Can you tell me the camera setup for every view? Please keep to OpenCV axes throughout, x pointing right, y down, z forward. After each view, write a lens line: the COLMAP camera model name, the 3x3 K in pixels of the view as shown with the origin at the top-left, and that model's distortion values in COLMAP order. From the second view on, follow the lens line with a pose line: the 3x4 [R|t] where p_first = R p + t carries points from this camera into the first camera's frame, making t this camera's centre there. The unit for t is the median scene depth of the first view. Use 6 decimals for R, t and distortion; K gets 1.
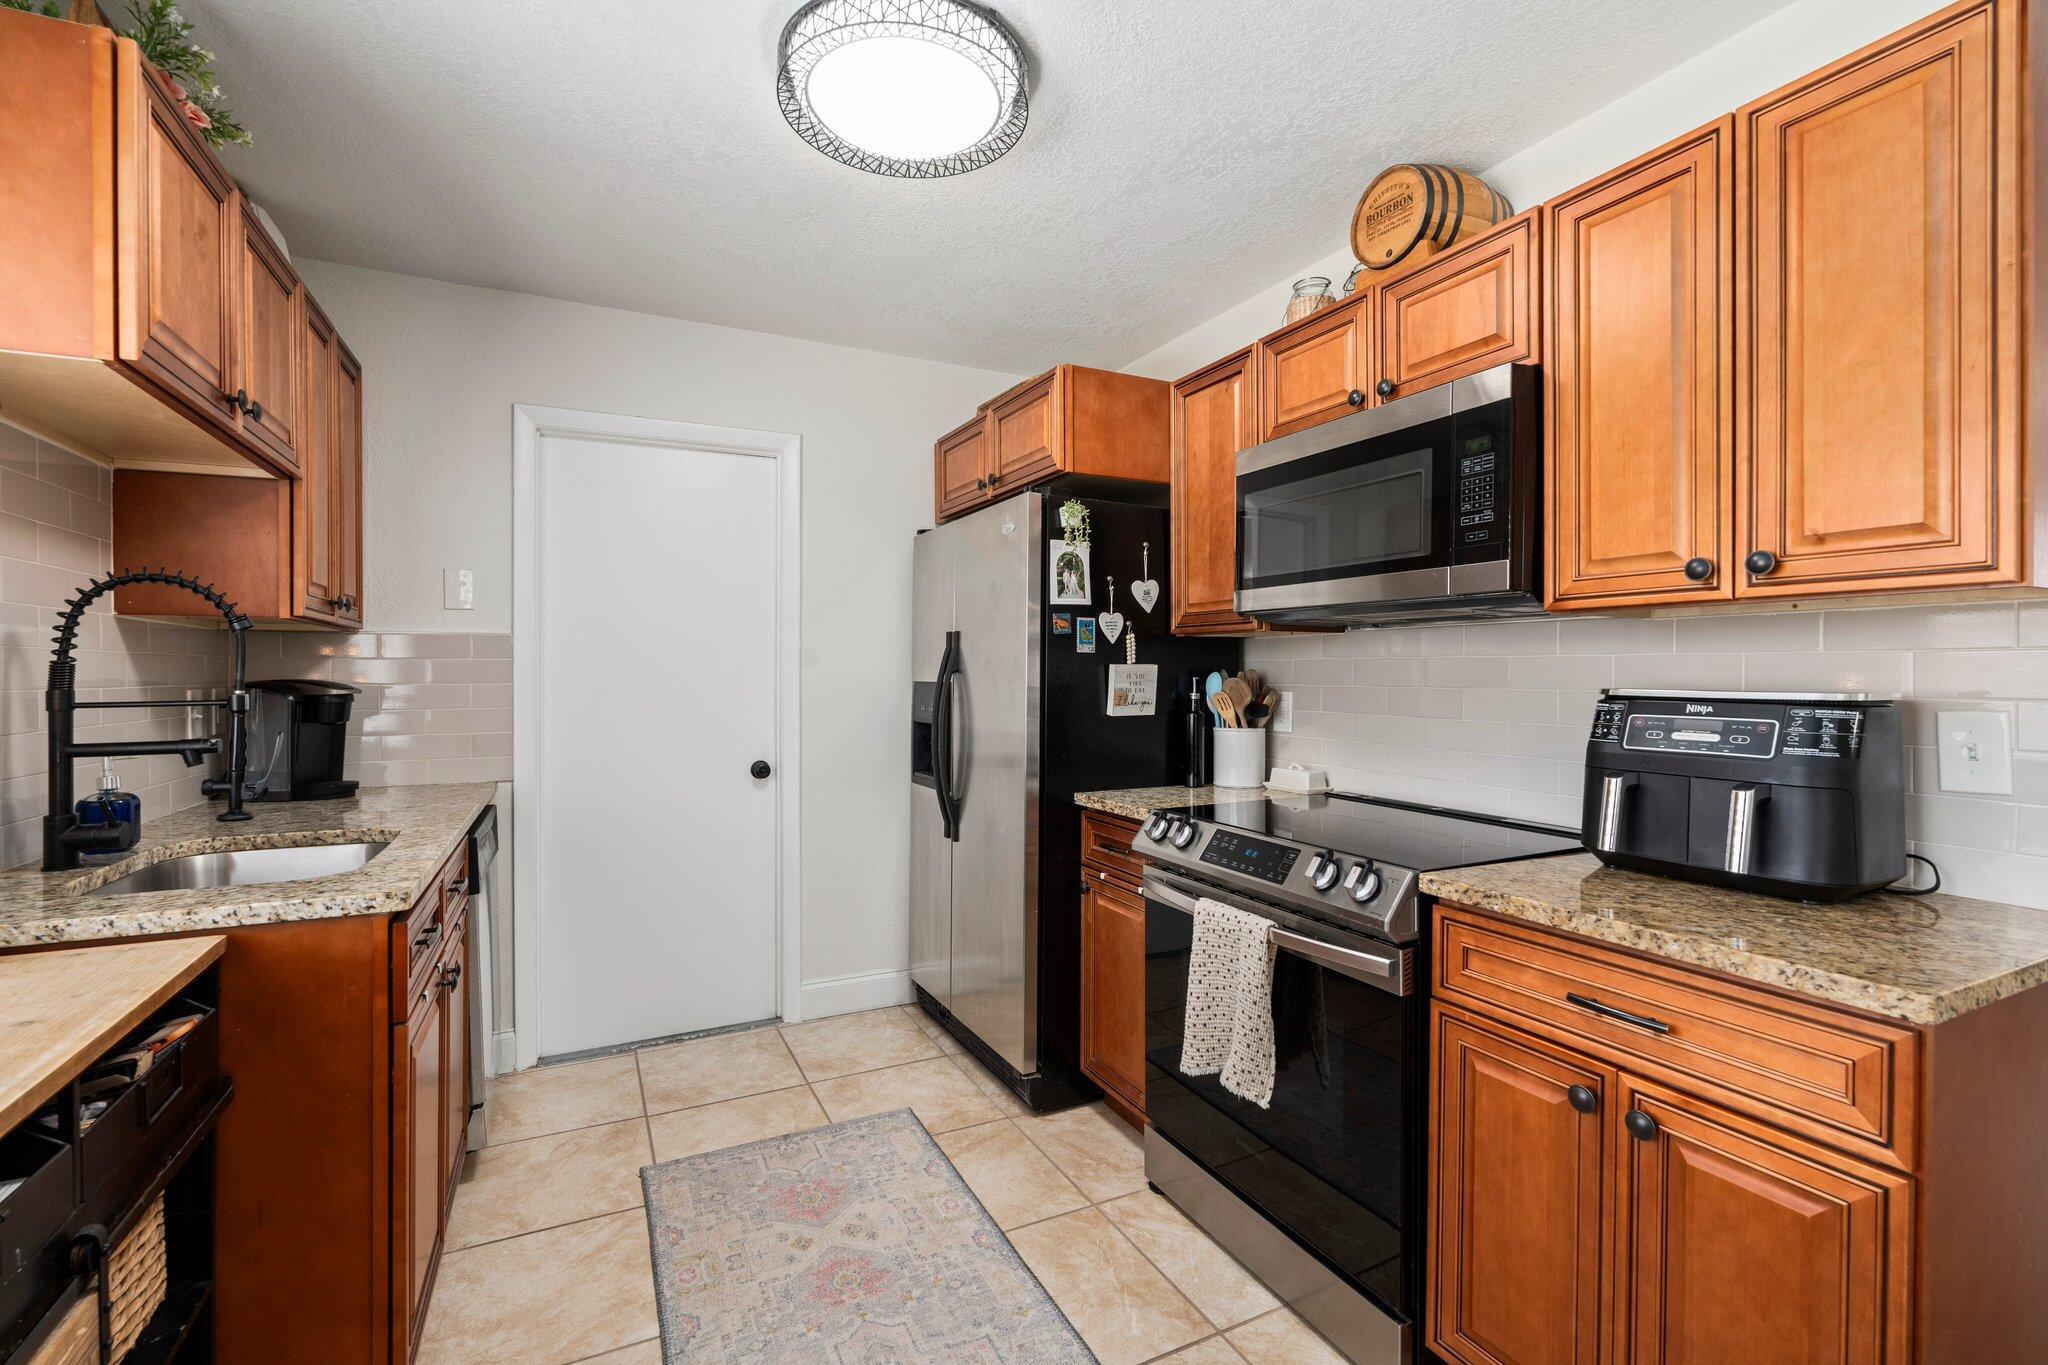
lens RADIAL K [[880.2, 0, 996.7], [0, 880.2, 681.3], [0, 0, 1]] dist [-0.001034, -0.000170]
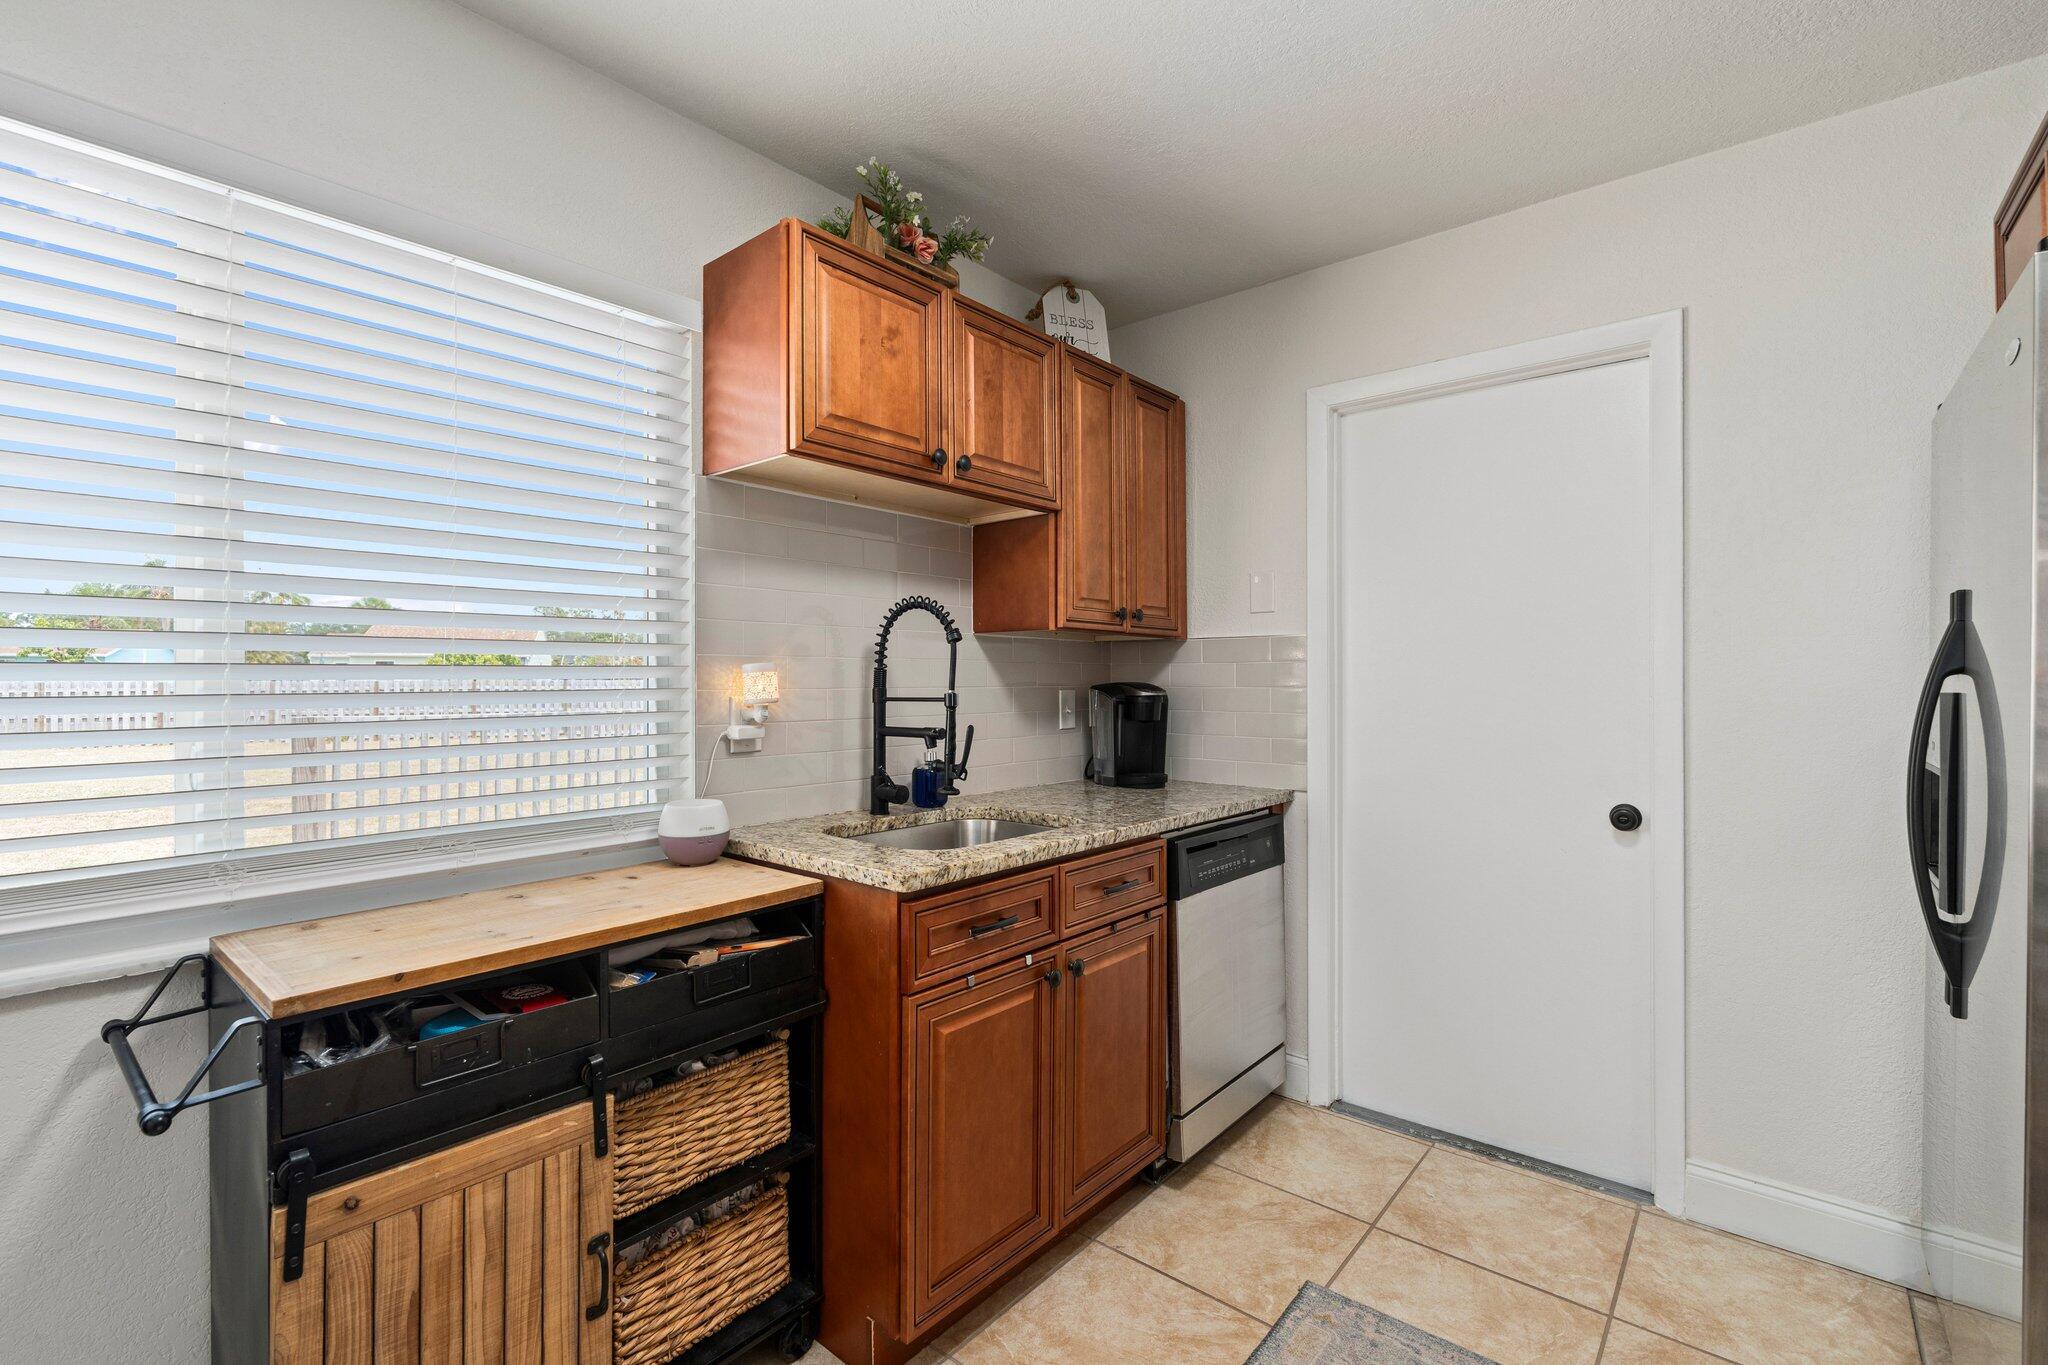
lens RADIAL K [[904.1, 0, 1022.4], [0, 904.1, 673.1], [0, 0, 1]] dist [-0.003851, 0.000159]
pose [[0.418141, -0.004210, -0.908372, 0.244285], [-0.008063, 0.999933, -0.008346, -0.002688], [0.908346, 0.010814, 0.418079, 0.395019]]
